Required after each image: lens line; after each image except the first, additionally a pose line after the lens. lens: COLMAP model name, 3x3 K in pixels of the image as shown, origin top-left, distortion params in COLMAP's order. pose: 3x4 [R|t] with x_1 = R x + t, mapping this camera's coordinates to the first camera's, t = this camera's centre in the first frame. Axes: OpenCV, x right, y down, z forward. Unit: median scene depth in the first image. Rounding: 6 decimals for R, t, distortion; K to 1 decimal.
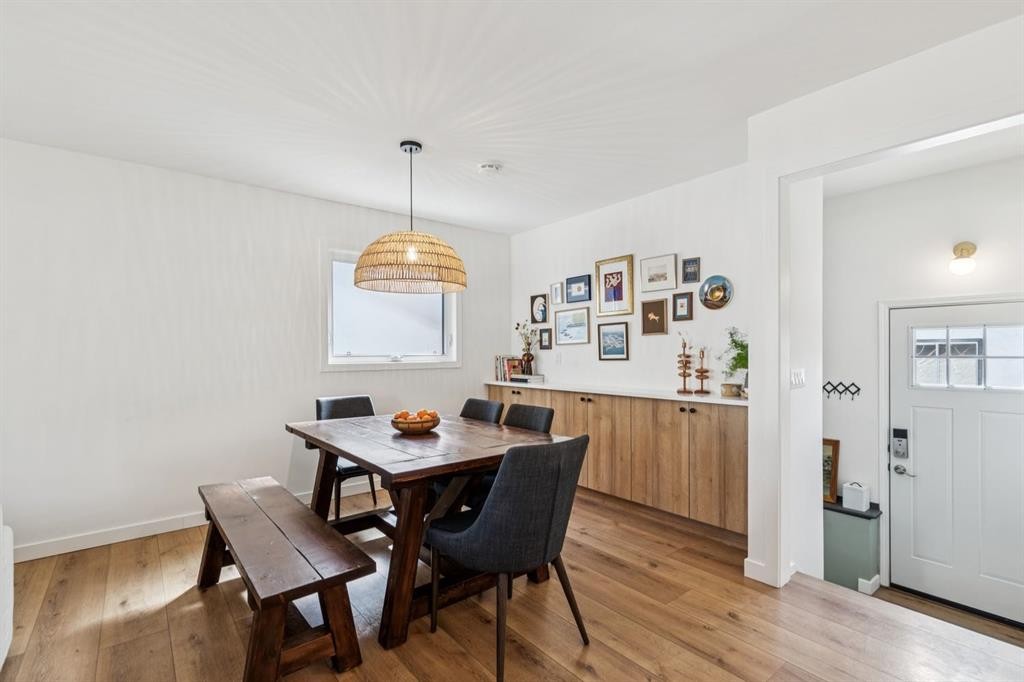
lens RADIAL K [[468.8, 0, 512.0], [0, 468.8, 341.0], [0, 0, 1]] dist [-0.000511, -0.000099]
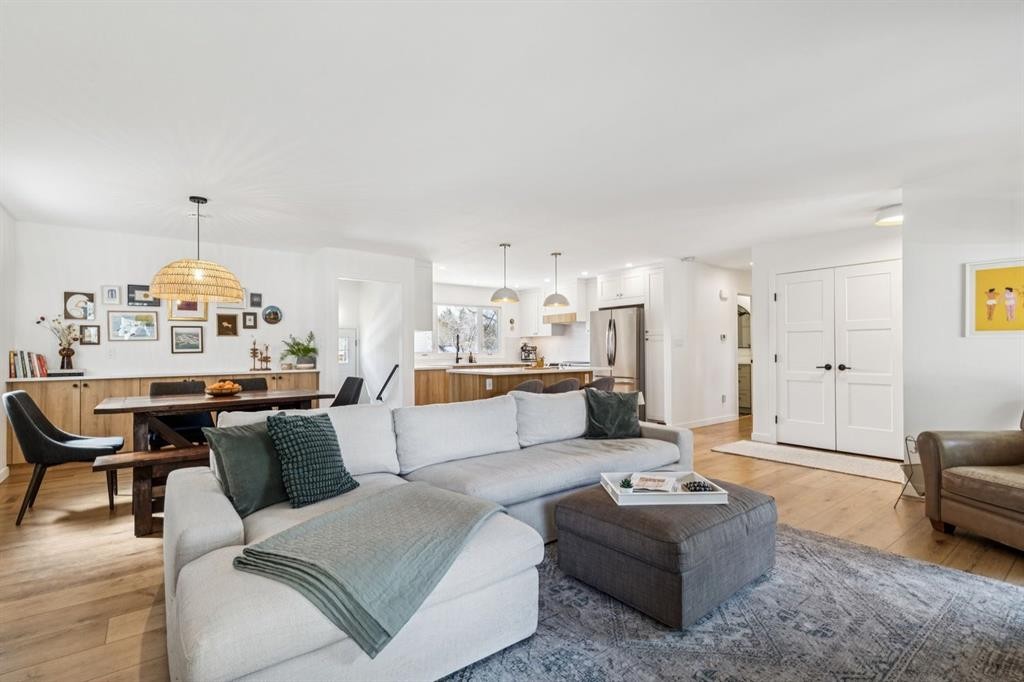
lens RADIAL K [[468.8, 0, 512.0], [0, 468.8, 341.0], [0, 0, 1]] dist [-0.000511, -0.000099]
pose [[0.003673, 0.025572, 0.999666, -1.256966], [-0.013822, 0.999579, -0.025519, 0.029711], [-0.999898, -0.013724, 0.004025, 0.038714]]
